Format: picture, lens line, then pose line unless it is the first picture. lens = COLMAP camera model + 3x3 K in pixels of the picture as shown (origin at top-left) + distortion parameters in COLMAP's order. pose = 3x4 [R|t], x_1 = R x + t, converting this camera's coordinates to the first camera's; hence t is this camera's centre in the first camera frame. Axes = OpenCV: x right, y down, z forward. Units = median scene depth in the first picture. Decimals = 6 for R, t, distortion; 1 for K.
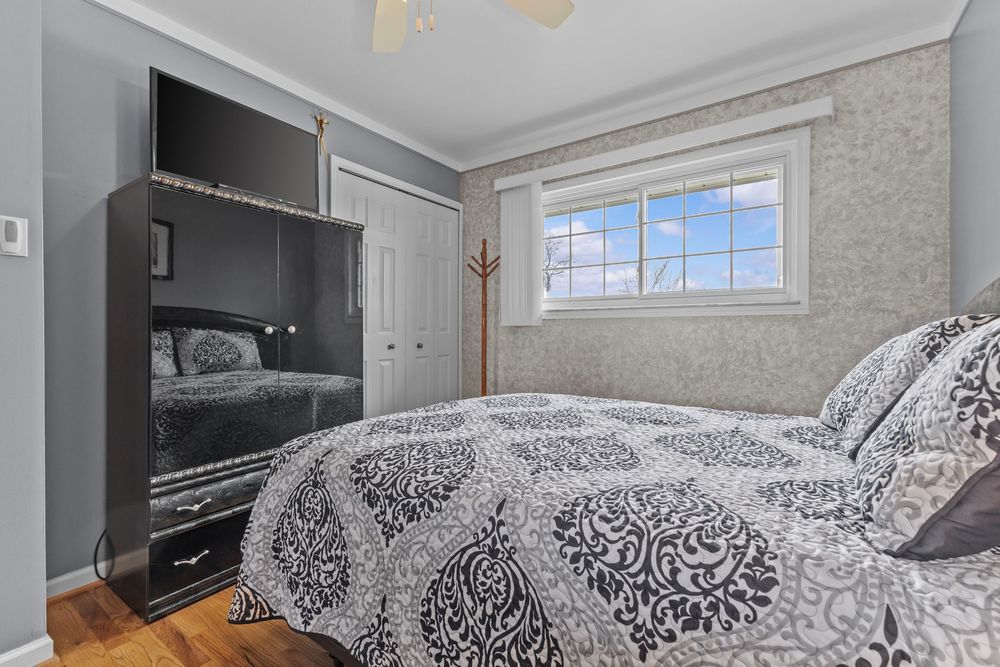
lens RADIAL K [[397.3, 0, 501.2], [0, 397.3, 322.4], [0, 0, 1]] dist [-0.000332, -0.000017]
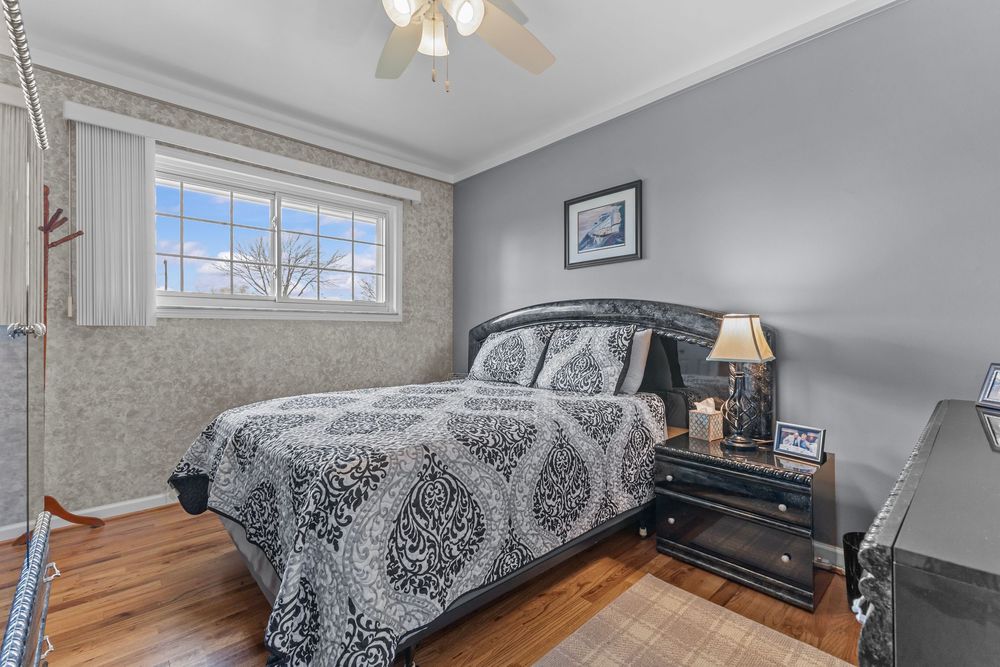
lens RADIAL K [[429.2, 0, 501.4], [0, 429.2, 330.2], [0, 0, 1]] dist [0.007834, 0.000448]
pose [[0.258248, 0.018338, 0.965904, -0.674803], [-0.004351, 0.999832, -0.017819, 0.036469], [-0.966069, 0.000399, 0.258285, 0.167897]]
